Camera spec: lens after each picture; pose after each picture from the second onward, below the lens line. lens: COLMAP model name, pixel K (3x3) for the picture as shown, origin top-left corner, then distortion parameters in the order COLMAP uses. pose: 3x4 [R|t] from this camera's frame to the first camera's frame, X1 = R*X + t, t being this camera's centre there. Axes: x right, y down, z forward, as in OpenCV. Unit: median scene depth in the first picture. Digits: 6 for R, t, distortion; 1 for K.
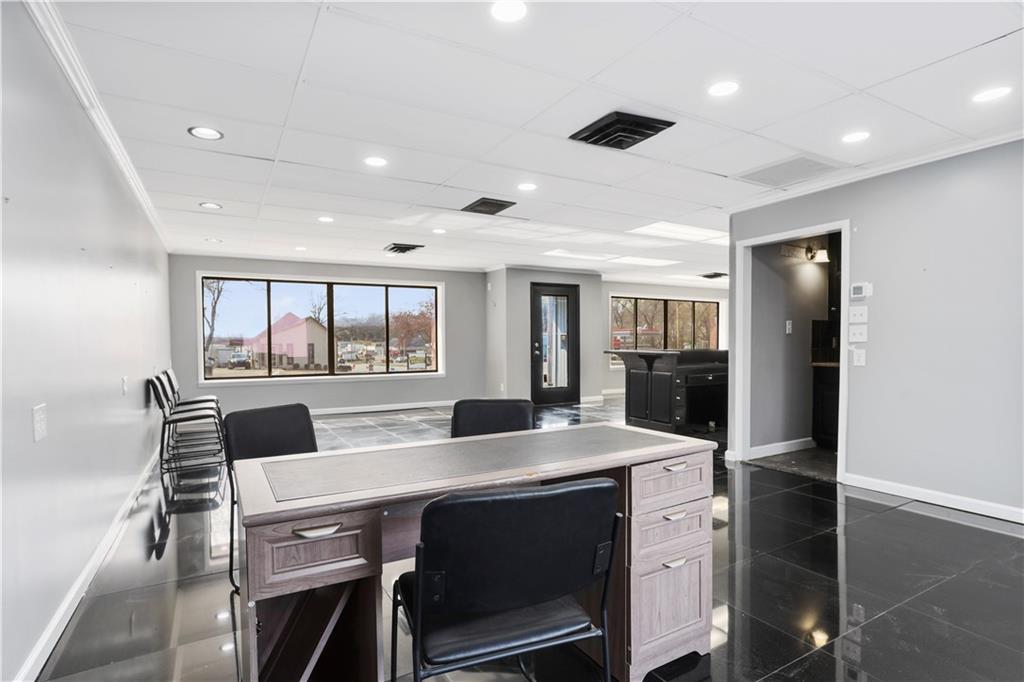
lens RADIAL K [[511.9, 0, 493.1], [0, 511.9, 352.3], [0, 0, 1]] dist [-0.056536, 0.033875]
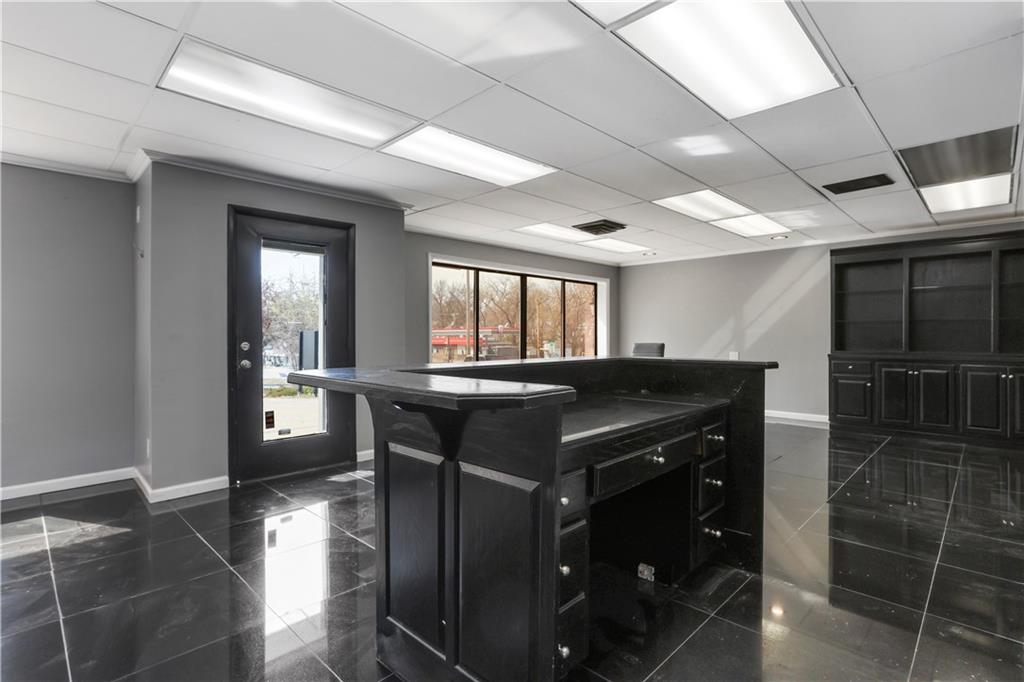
lens RADIAL K [[501.5, 0, 512.0], [0, 501.5, 341.0], [0, 0, 1]] dist [-0.047635, 0.030933]
pose [[0.955954, -0.000420, 0.293517, 0.173689], [0.006055, 0.999814, -0.018289, -0.009508], [-0.293455, 0.019260, 0.955779, 0.499238]]
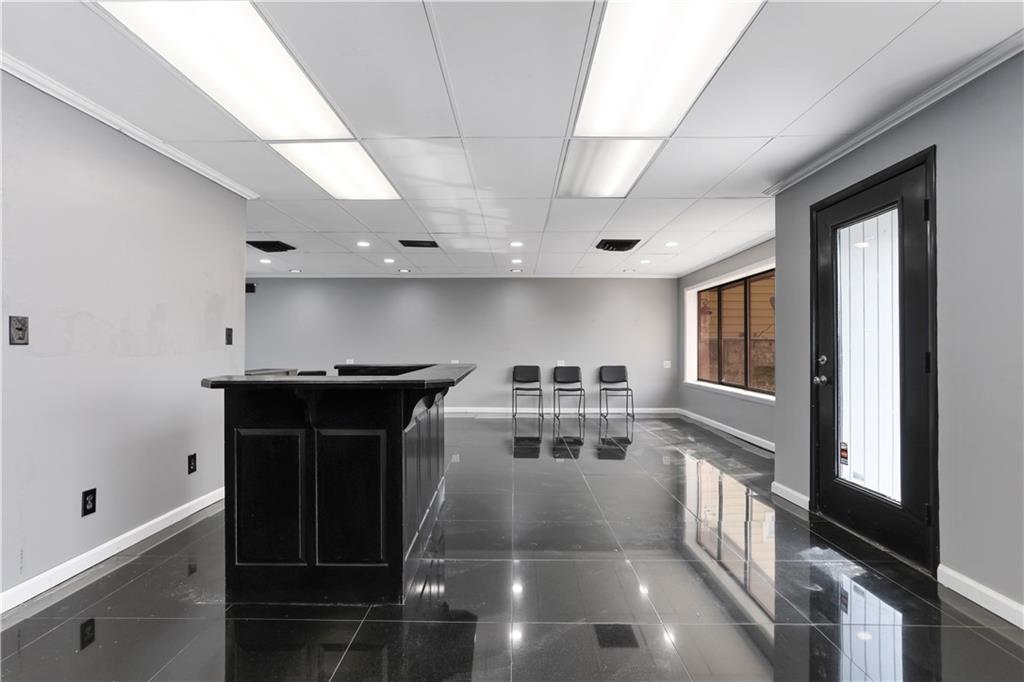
lens RADIAL K [[511.9, 0, 493.1], [0, 511.9, 352.3], [0, 0, 1]] dist [-0.056536, 0.033875]
pose [[-0.513405, 0.015507, -0.858006, 0.519375], [-0.020330, 0.999336, 0.030226, -0.025906], [0.857905, 0.032962, -0.512749, 0.940941]]
